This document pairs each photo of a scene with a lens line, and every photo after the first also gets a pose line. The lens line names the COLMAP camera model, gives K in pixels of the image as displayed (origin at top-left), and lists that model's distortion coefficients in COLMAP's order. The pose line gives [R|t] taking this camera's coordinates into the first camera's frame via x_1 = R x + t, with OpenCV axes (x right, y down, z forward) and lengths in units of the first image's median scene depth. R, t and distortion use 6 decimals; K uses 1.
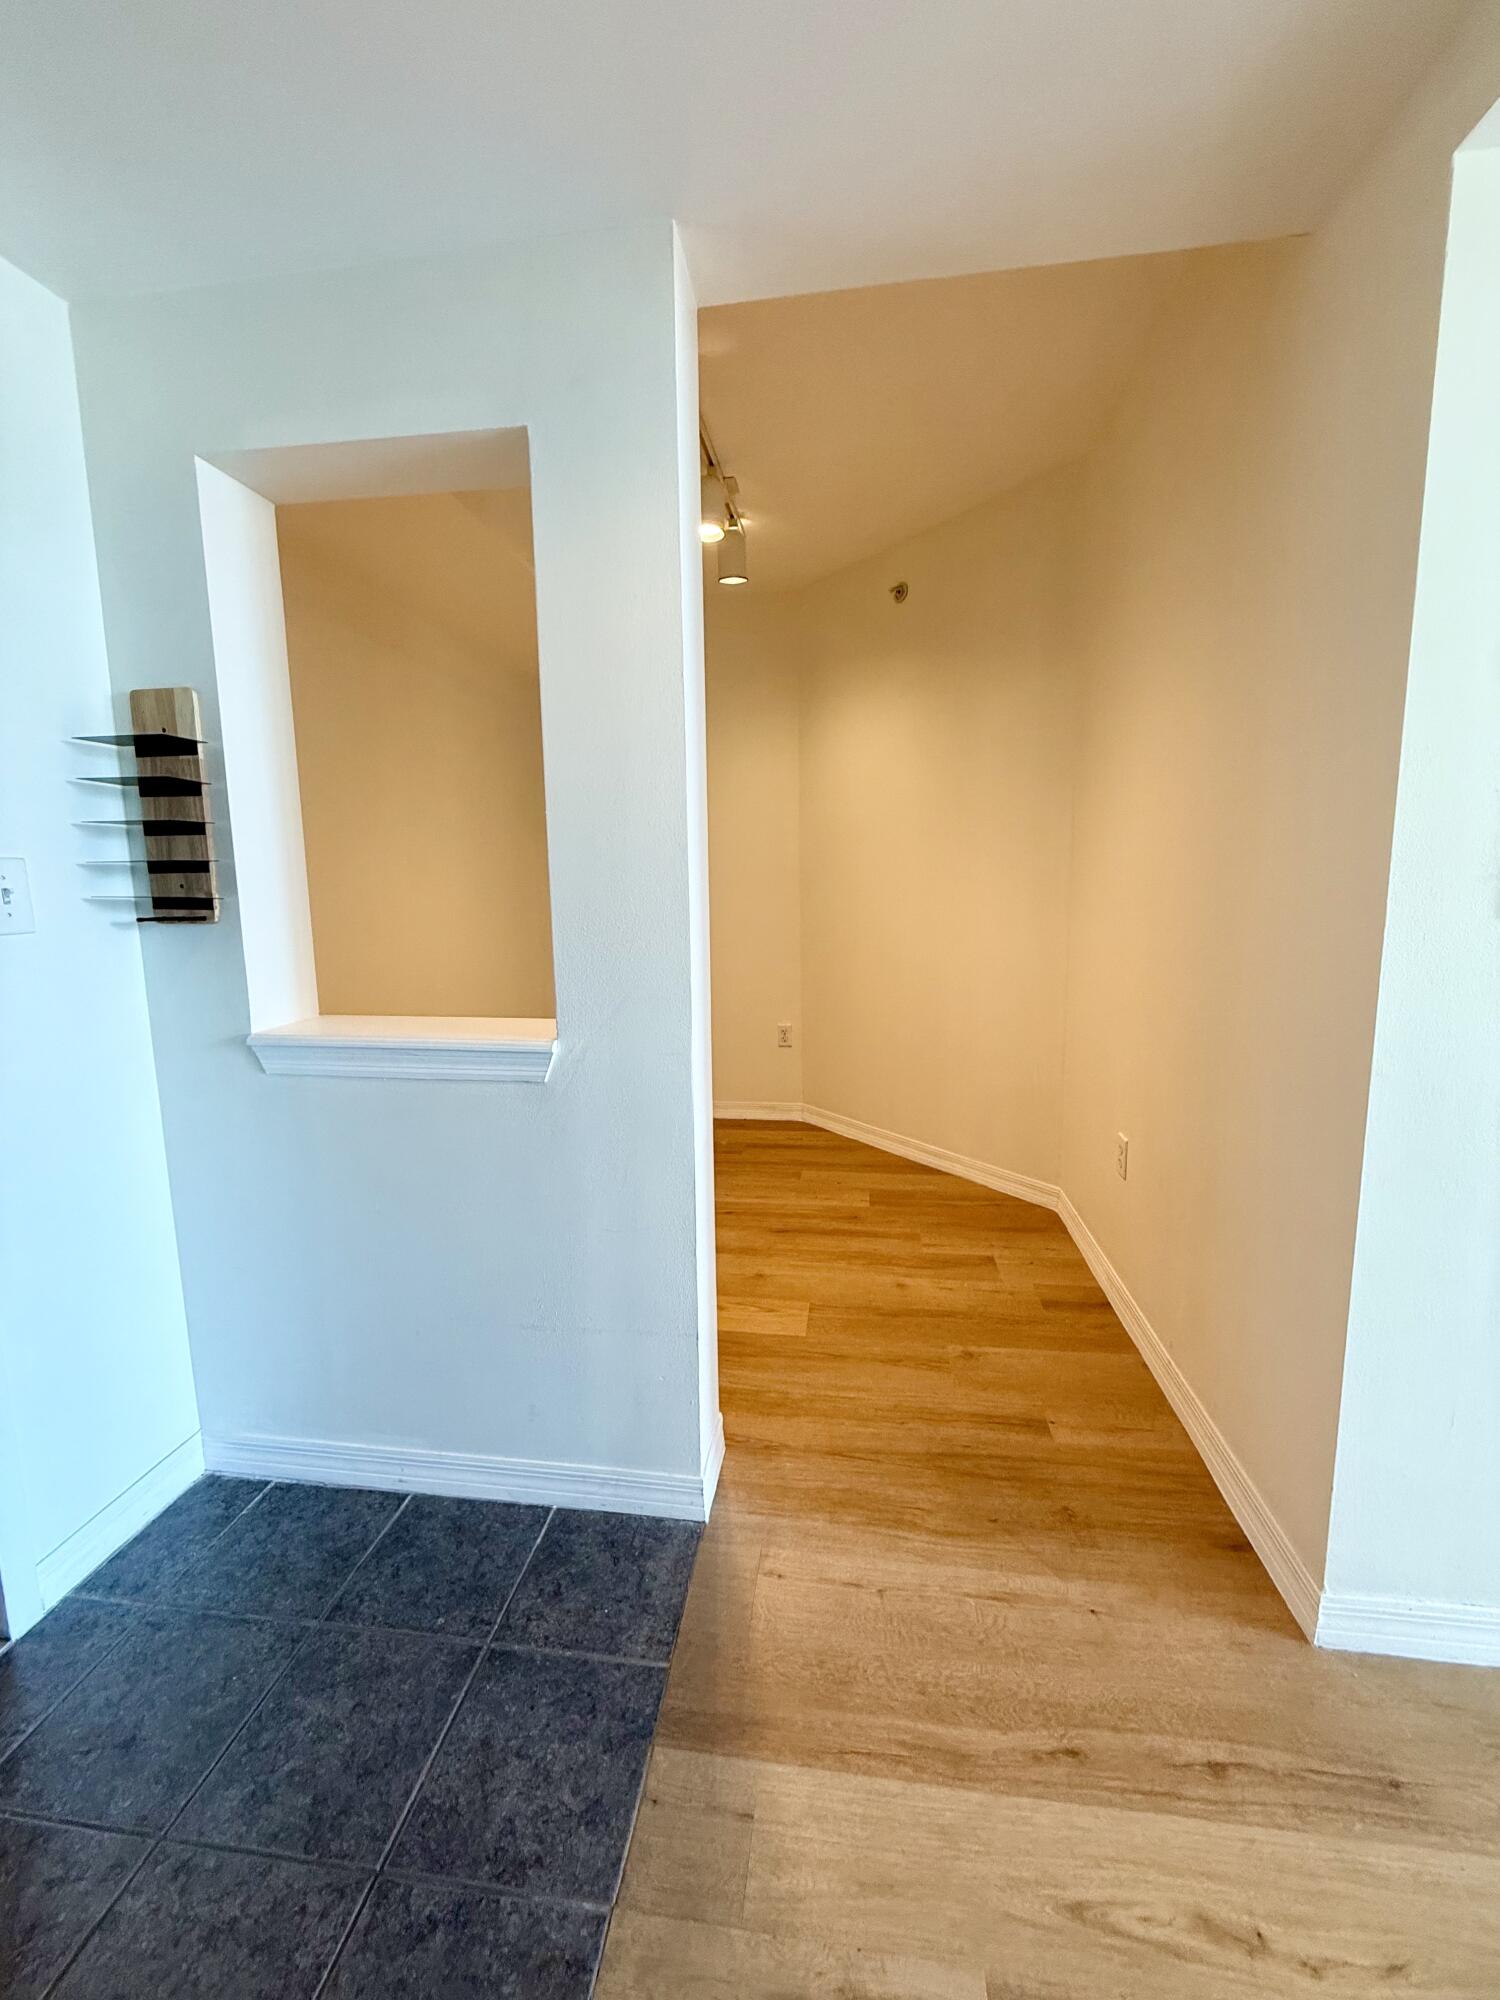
lens RADIAL K [[795.6, 0, 749.4], [0, 795.6, 998.2], [0, 0, 1]] dist [-0.000672, 0.000511]
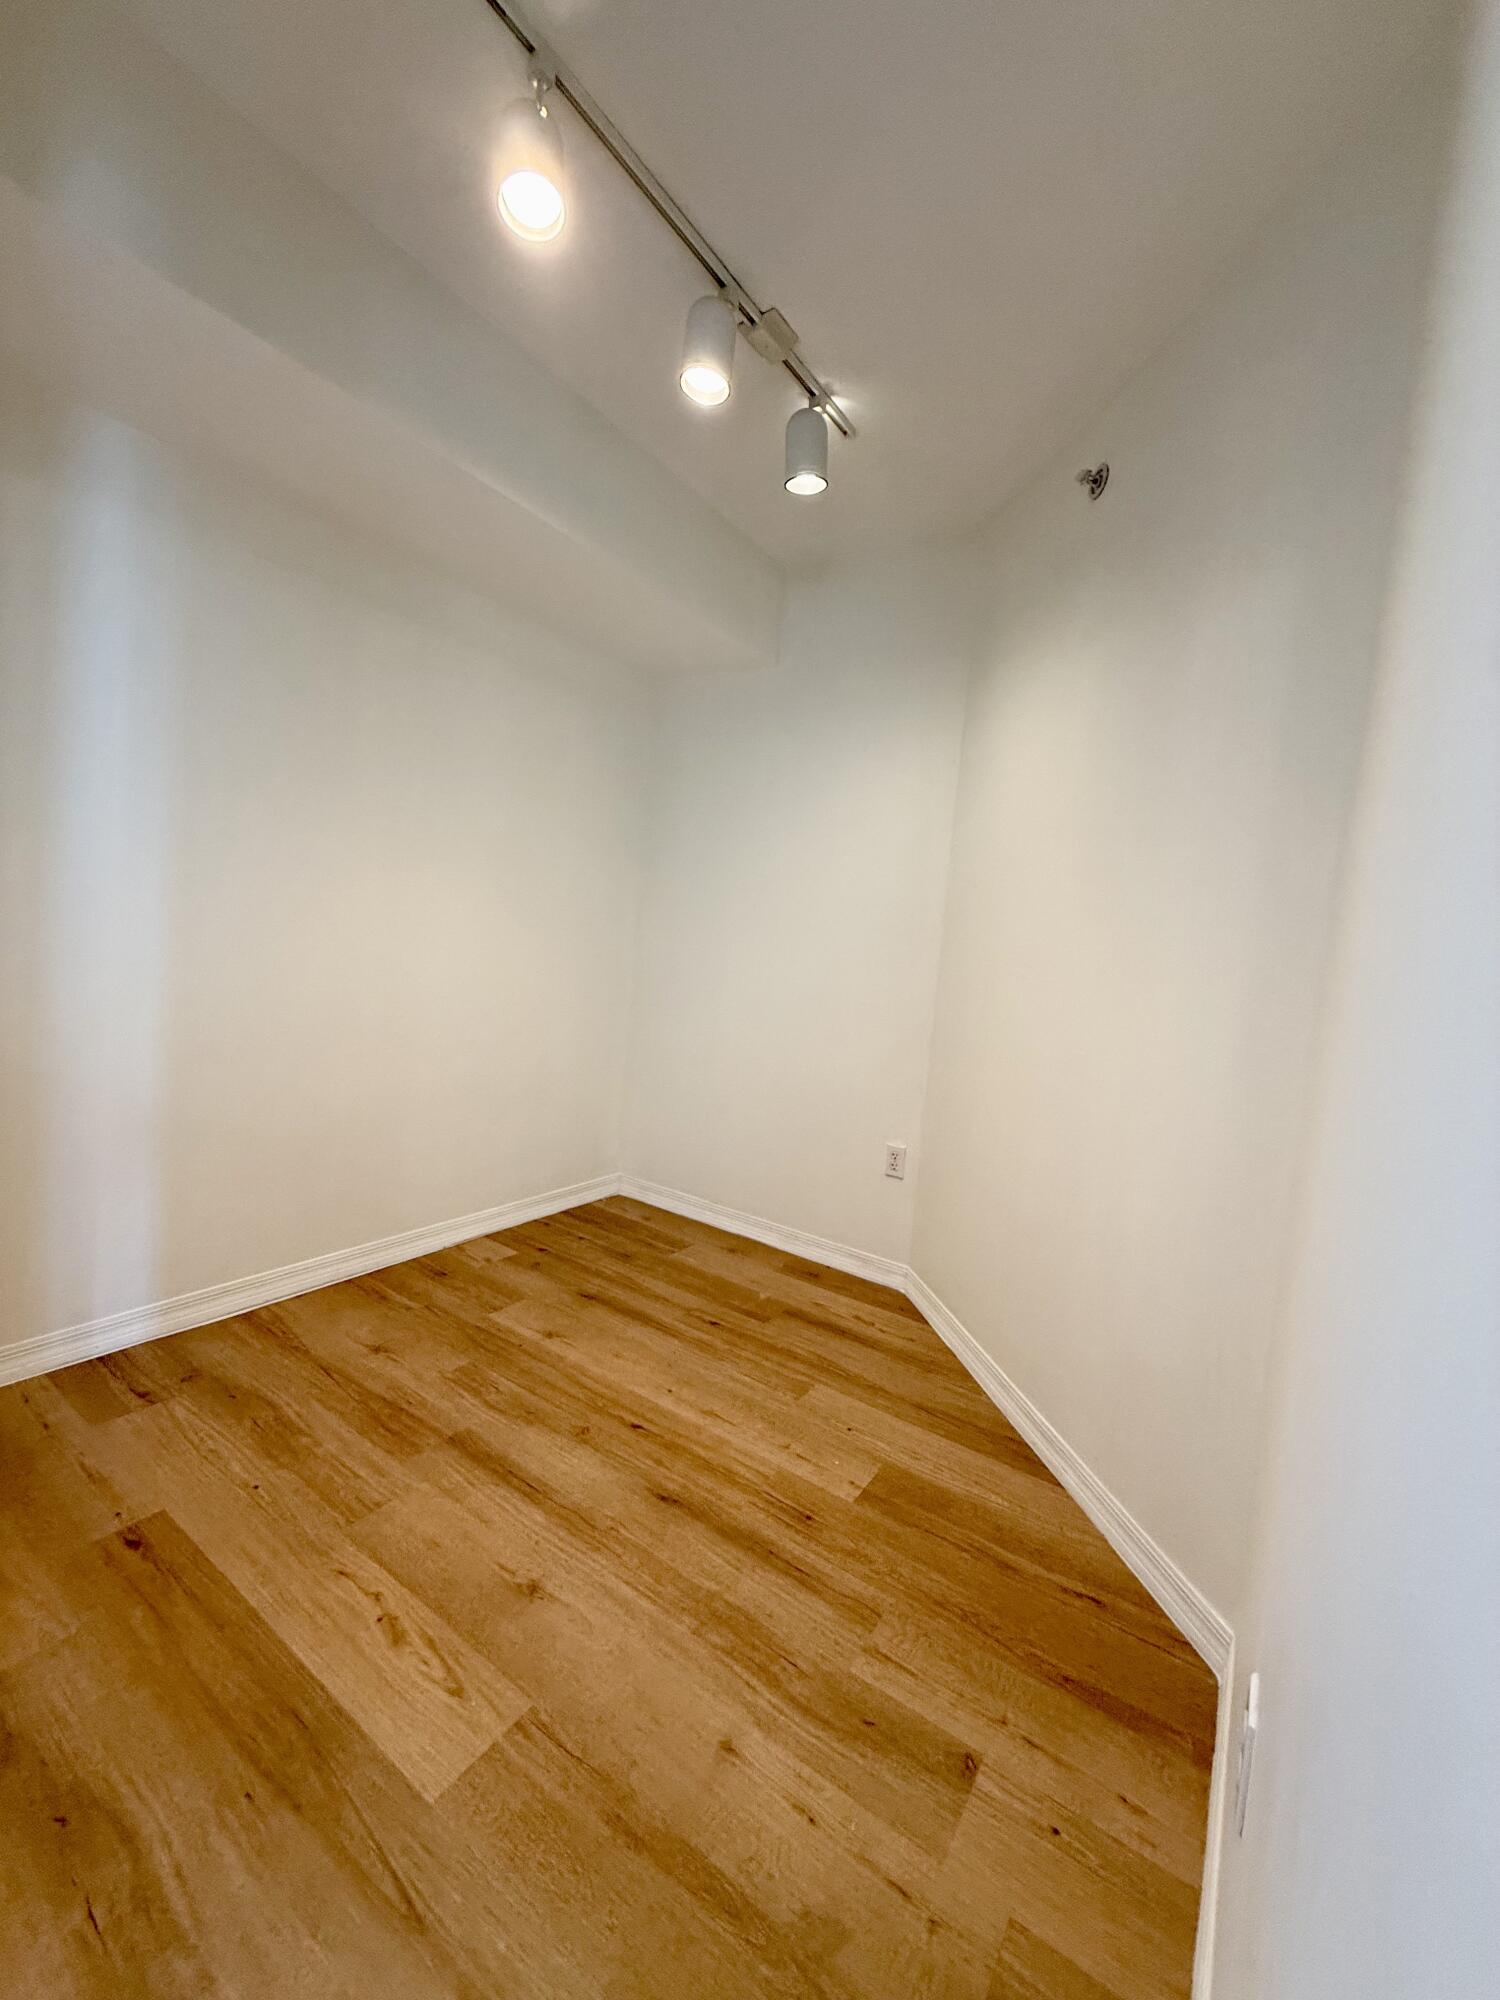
lens RADIAL K [[795.6, 0, 756.7], [0, 795.6, 994.5], [0, 0, 1]] dist [-0.000672, 0.000511]
pose [[0.895322, 0.123812, -0.427866, 0.291722], [-0.162216, 0.985258, -0.054337, -0.052214], [0.414831, 0.118056, 0.902207, 0.427980]]
